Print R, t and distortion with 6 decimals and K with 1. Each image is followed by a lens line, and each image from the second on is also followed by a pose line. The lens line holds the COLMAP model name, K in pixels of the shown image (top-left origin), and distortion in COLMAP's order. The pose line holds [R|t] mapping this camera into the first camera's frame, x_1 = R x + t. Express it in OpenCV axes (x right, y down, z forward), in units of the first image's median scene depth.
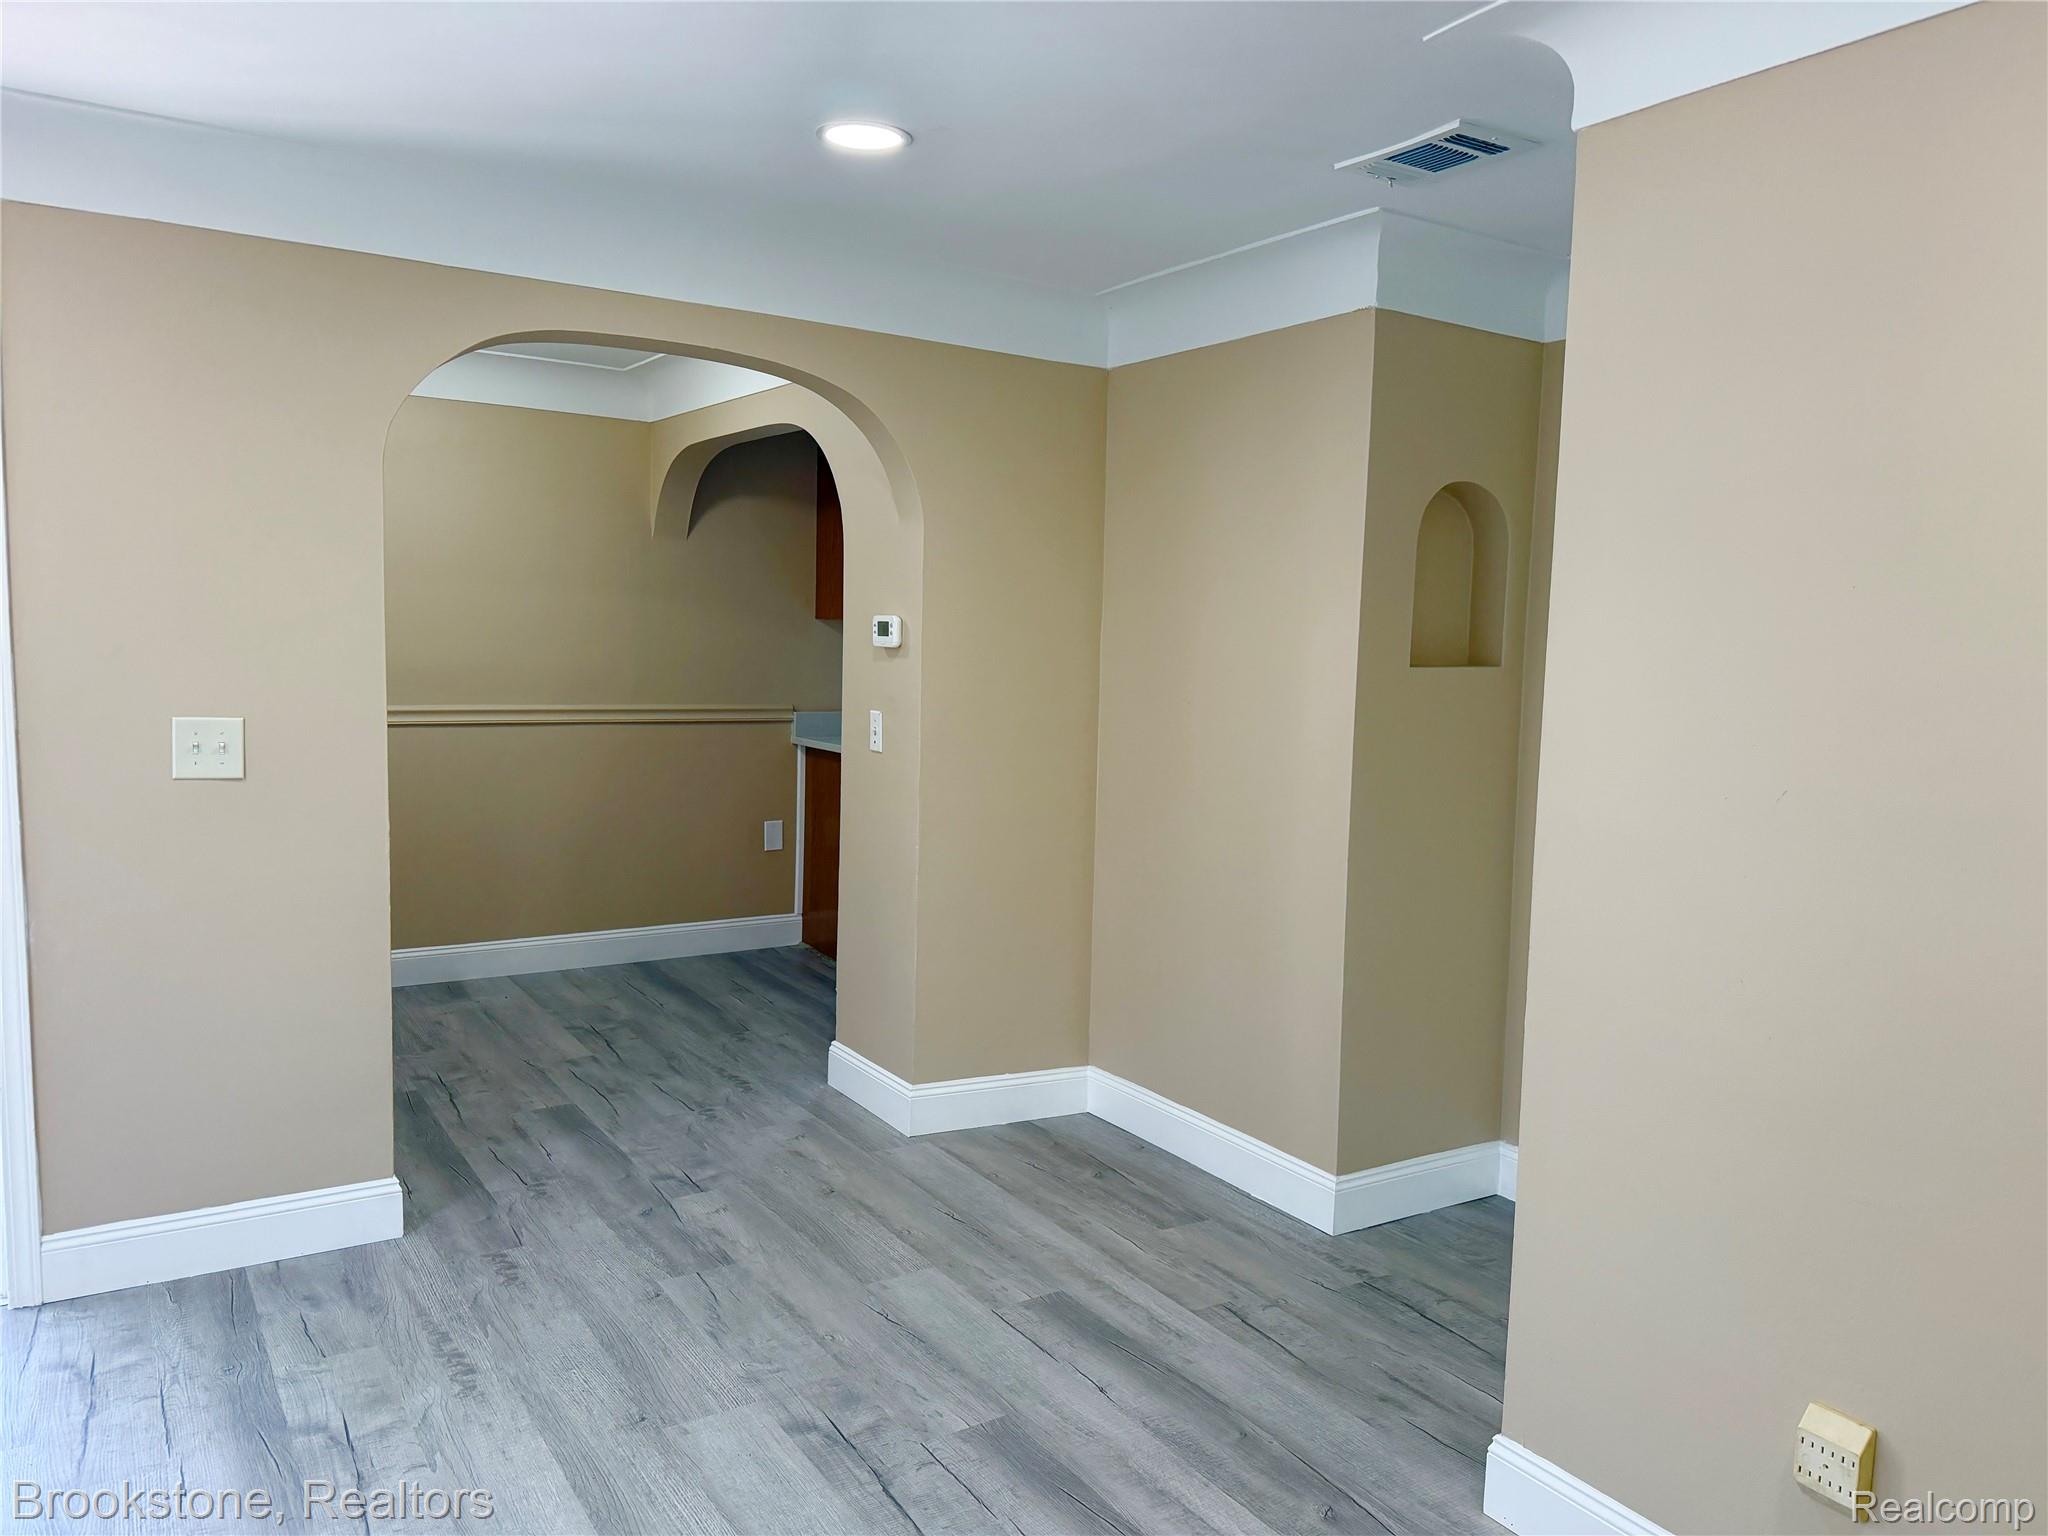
lens RADIAL K [[1444.3, 0, 1024.0], [0, 1444.3, 768.0], [0, 0, 1]] dist [0.119824, -0.149875]
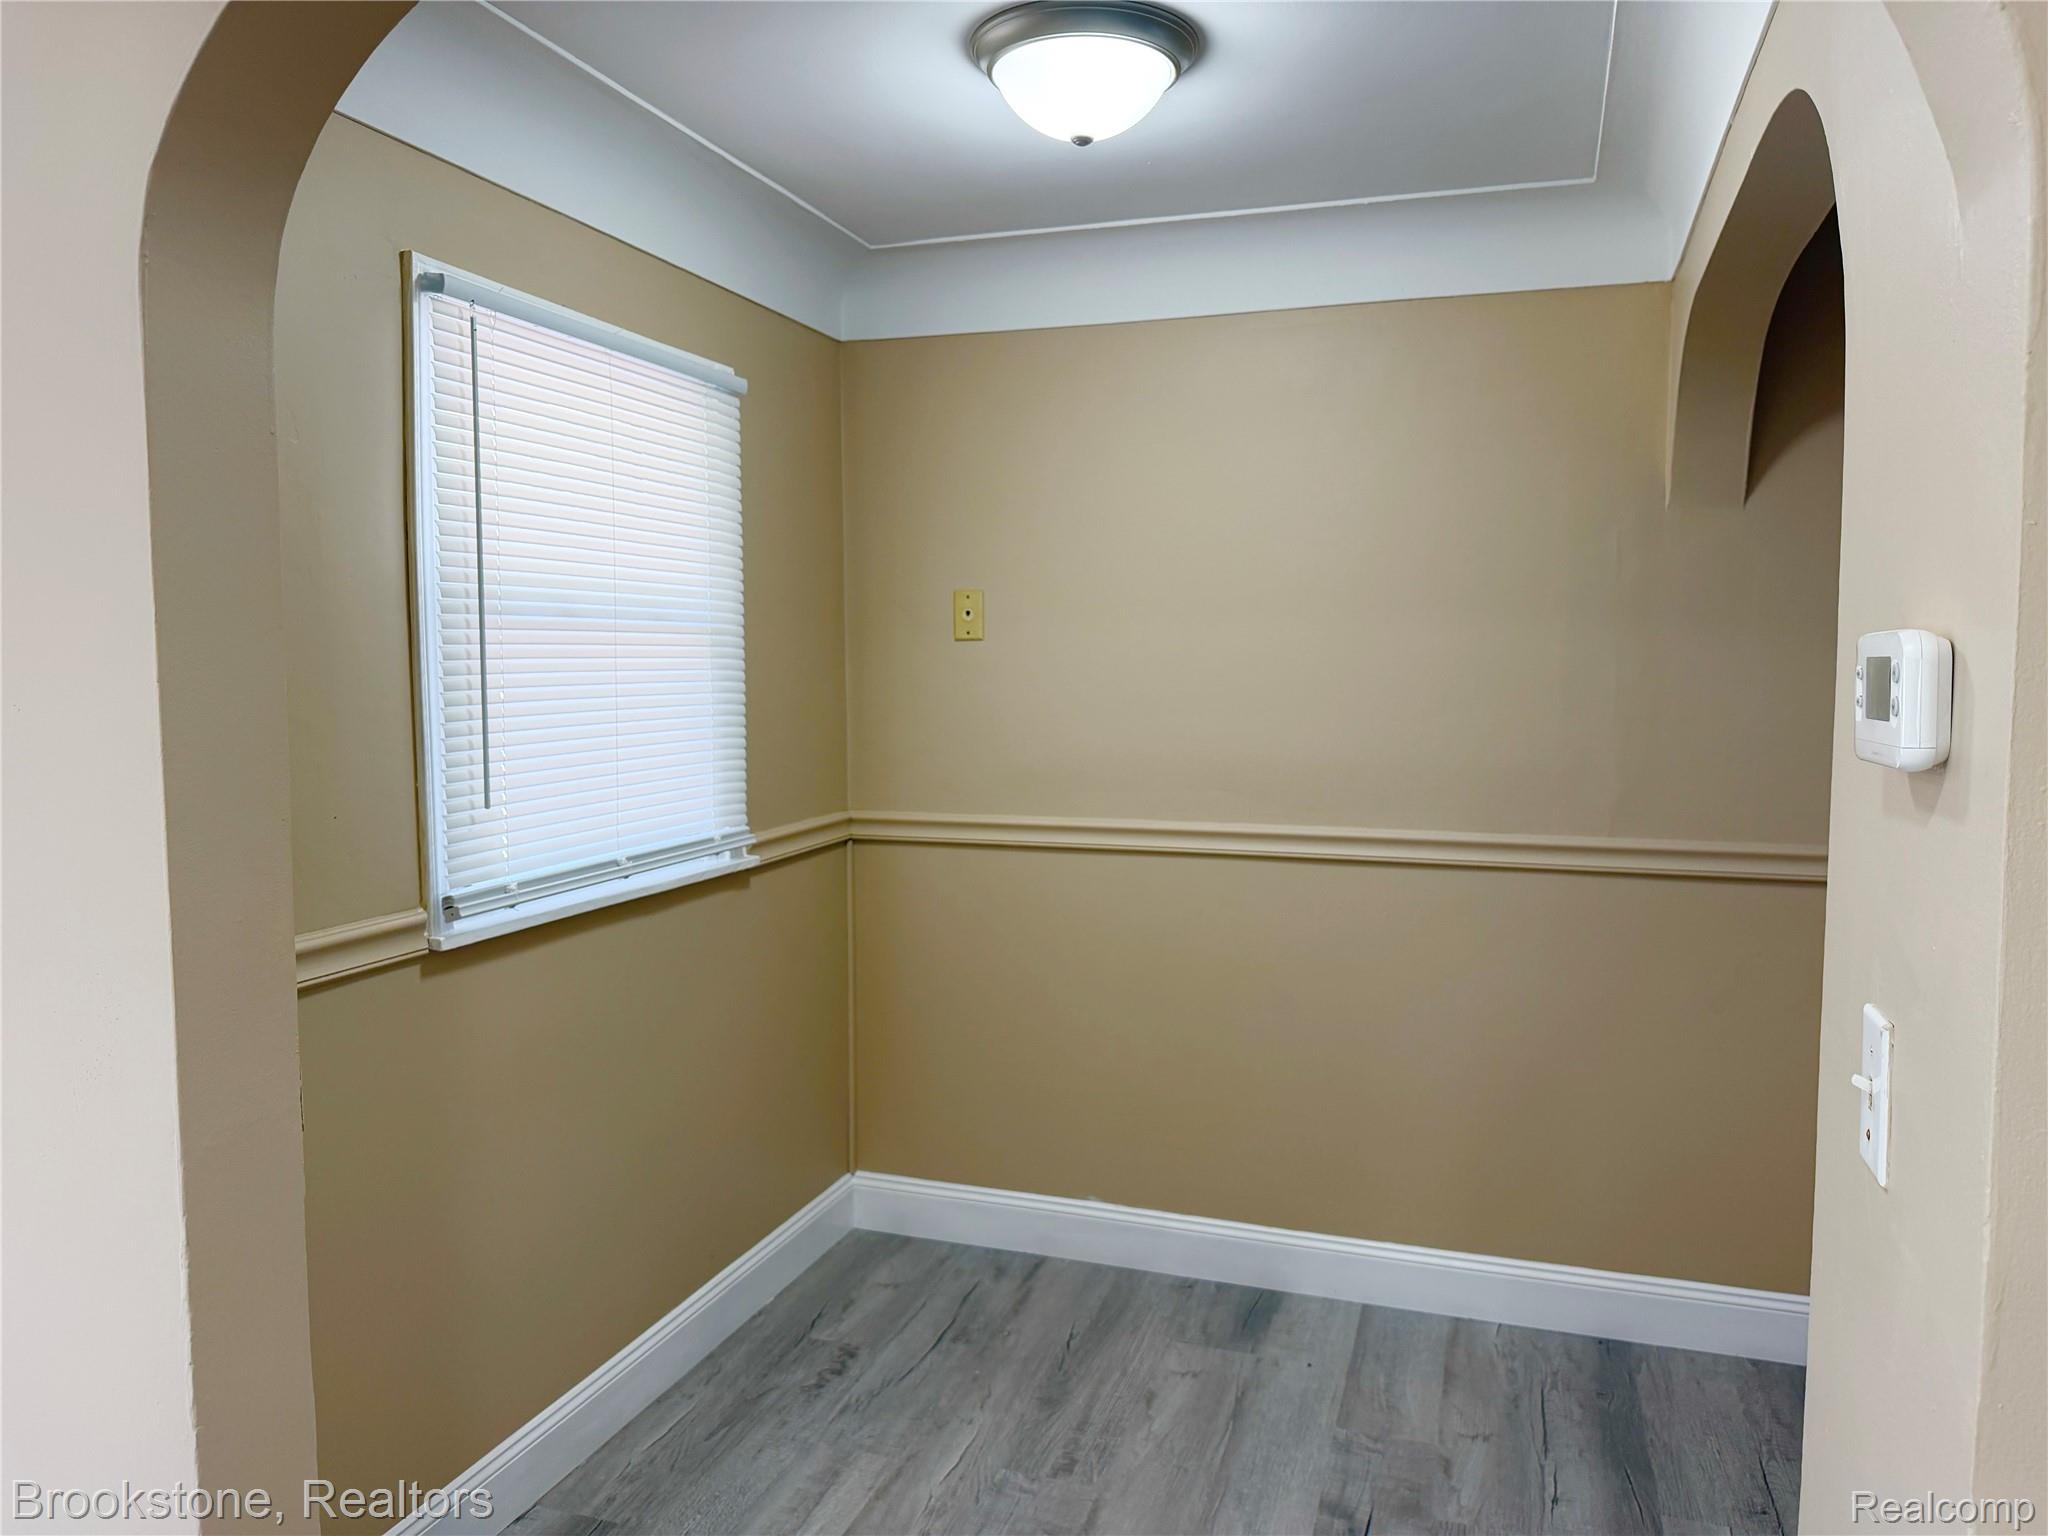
lens RADIAL K [[1470.2, 0, 1024.0], [0, 1470.2, 768.0], [0, 0, 1]] dist [0.005000, 0.002125]
pose [[0.630686, 0.028352, -0.775520, 0.000910], [-0.058421, 0.998231, -0.011016, -0.057085], [0.773836, 0.052254, 0.631227, 0.584709]]
